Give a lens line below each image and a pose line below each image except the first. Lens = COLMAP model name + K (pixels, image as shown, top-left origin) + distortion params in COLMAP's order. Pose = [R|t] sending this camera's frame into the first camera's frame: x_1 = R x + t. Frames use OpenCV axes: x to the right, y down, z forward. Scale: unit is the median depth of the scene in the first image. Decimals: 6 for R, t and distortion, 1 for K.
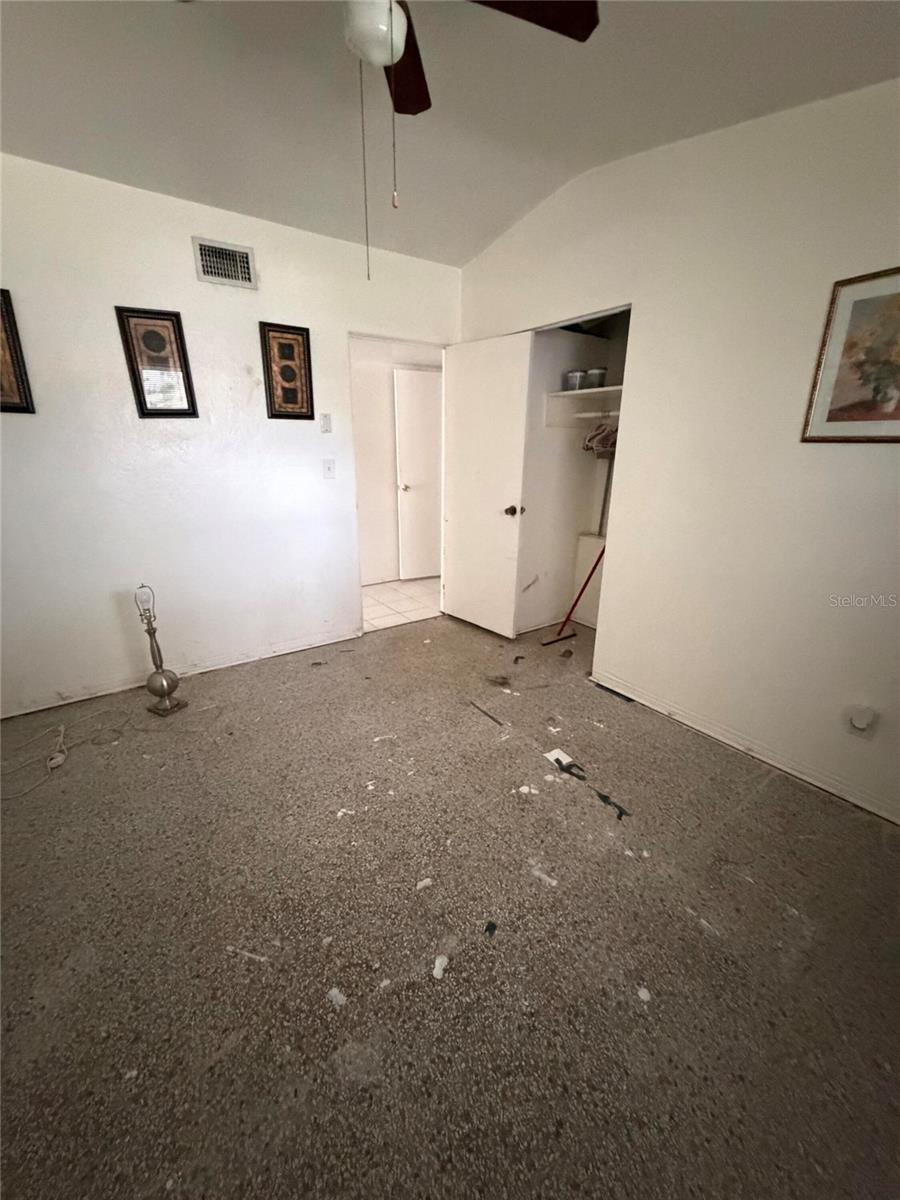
lens RADIAL K [[479.4, 0, 448.7], [0, 479.4, 596.5], [0, 0, 1]] dist [-0.000060, 0.000045]
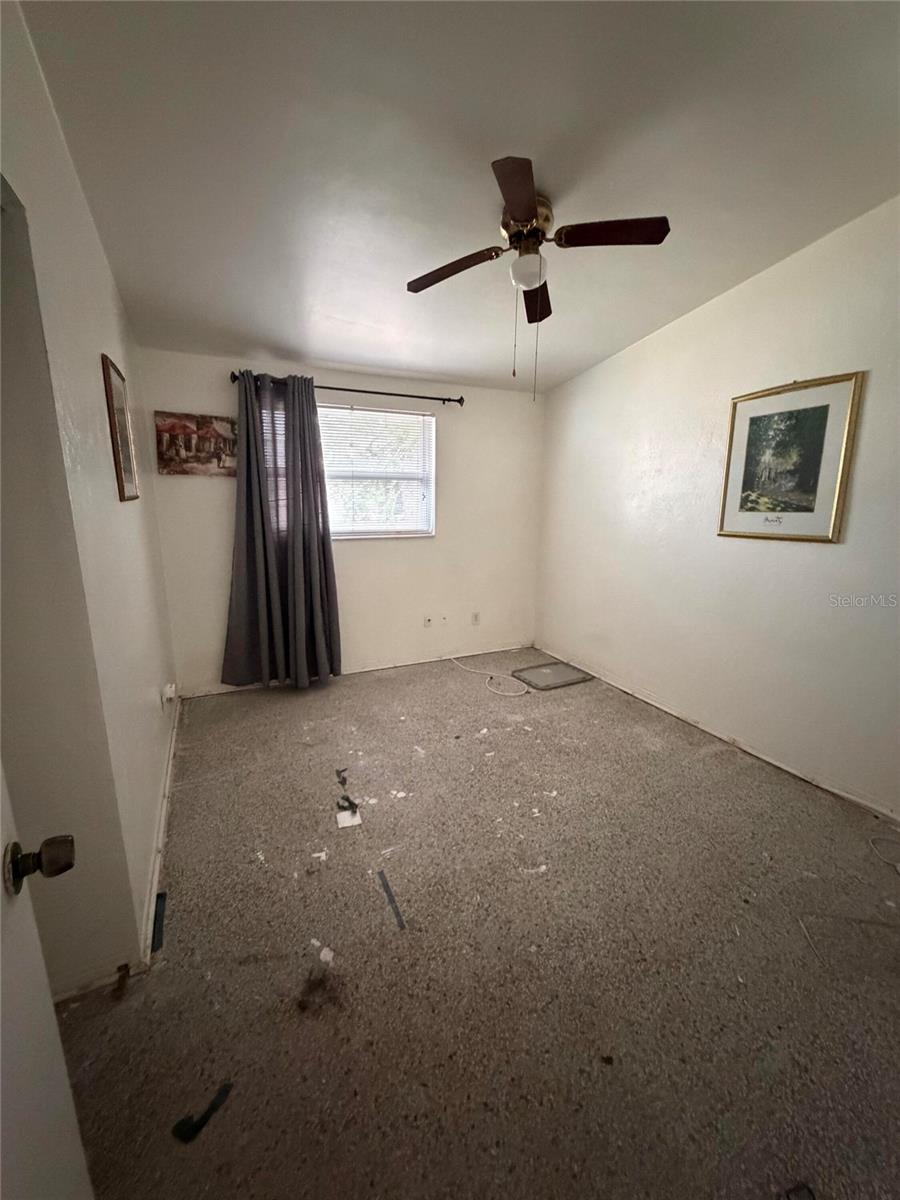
lens RADIAL K [[479.4, 0, 449.6], [0, 479.4, 595.6], [0, 0, 1]] dist [-0.000060, 0.000045]
pose [[-0.987221, -0.050648, 0.151091, -0.104963], [0.031926, 0.866061, 0.498918, -0.569729], [-0.156124, 0.497366, -0.853377, 1.665820]]
